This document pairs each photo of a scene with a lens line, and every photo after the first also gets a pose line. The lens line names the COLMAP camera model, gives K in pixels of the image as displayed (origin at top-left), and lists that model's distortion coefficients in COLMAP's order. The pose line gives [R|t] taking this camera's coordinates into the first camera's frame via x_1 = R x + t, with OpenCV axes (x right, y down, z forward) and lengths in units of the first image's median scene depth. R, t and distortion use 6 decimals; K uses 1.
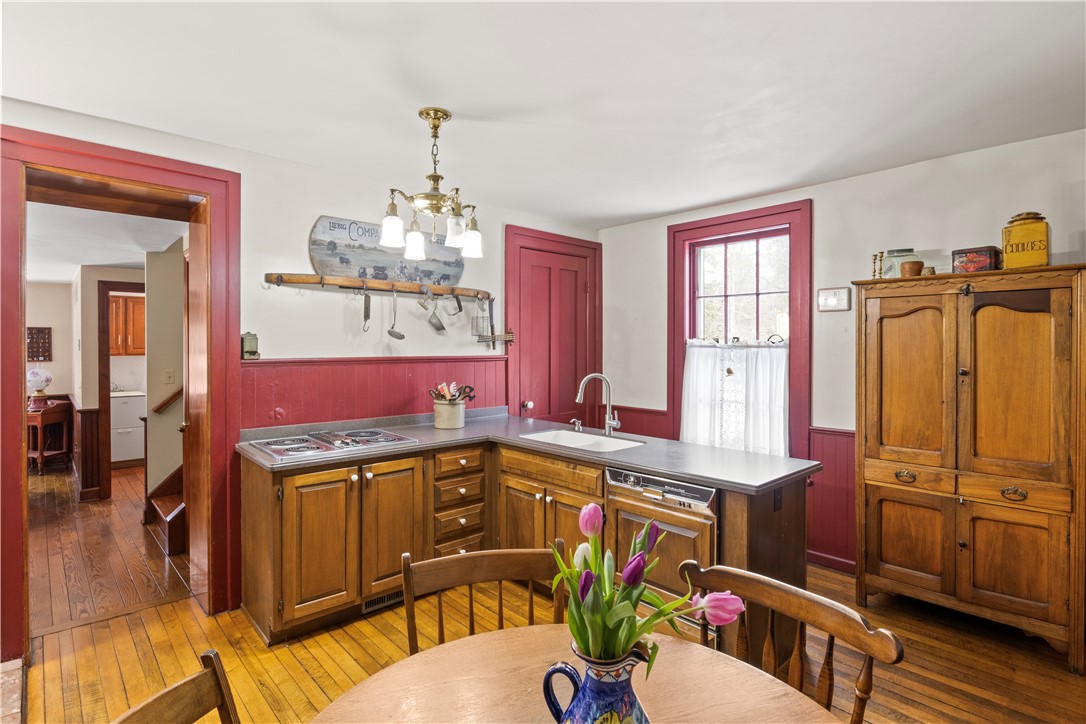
lens RADIAL K [[540.9, 0, 544.3], [0, 540.9, 348.7], [0, 0, 1]] dist [-0.004724, -0.001406]
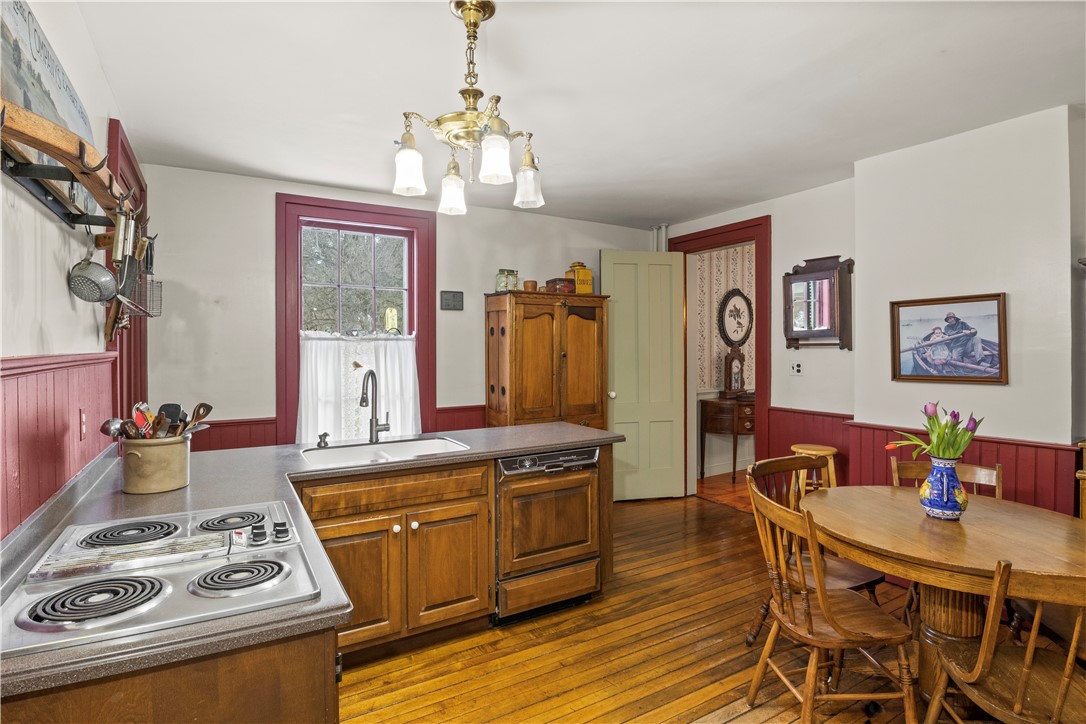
lens RADIAL K [[546.6, 0, 544.1], [0, 546.6, 349.0], [0, 0, 1]] dist [-0.001681, -0.021106]
pose [[0.221886, -0.011249, 0.975008, -0.784492], [0.007056, 0.999926, 0.009931, 0.009116], [-0.975047, 0.004677, 0.221949, 0.665866]]
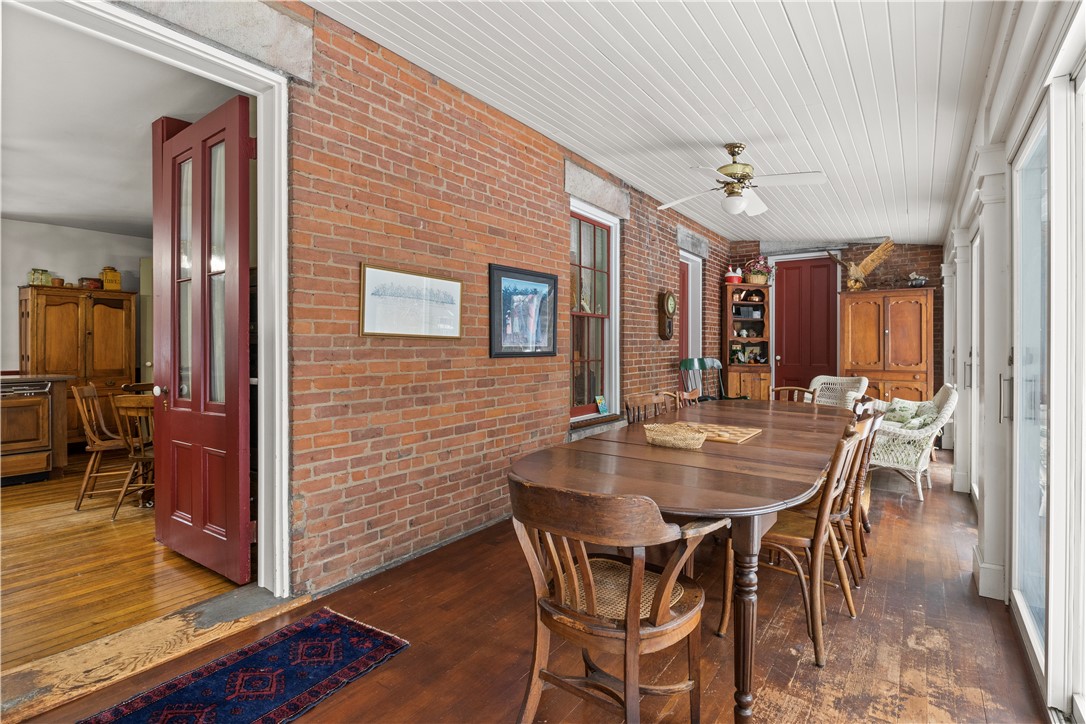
lens RADIAL K [[540.9, 0, 544.3], [0, 540.9, 348.7], [0, 0, 1]] dist [-0.004724, -0.001406]
pose [[-0.204282, -0.006909, 0.978888, -1.713683], [0.002492, 0.999968, 0.007578, 0.092086], [-0.978909, 0.003988, -0.204258, -0.373212]]
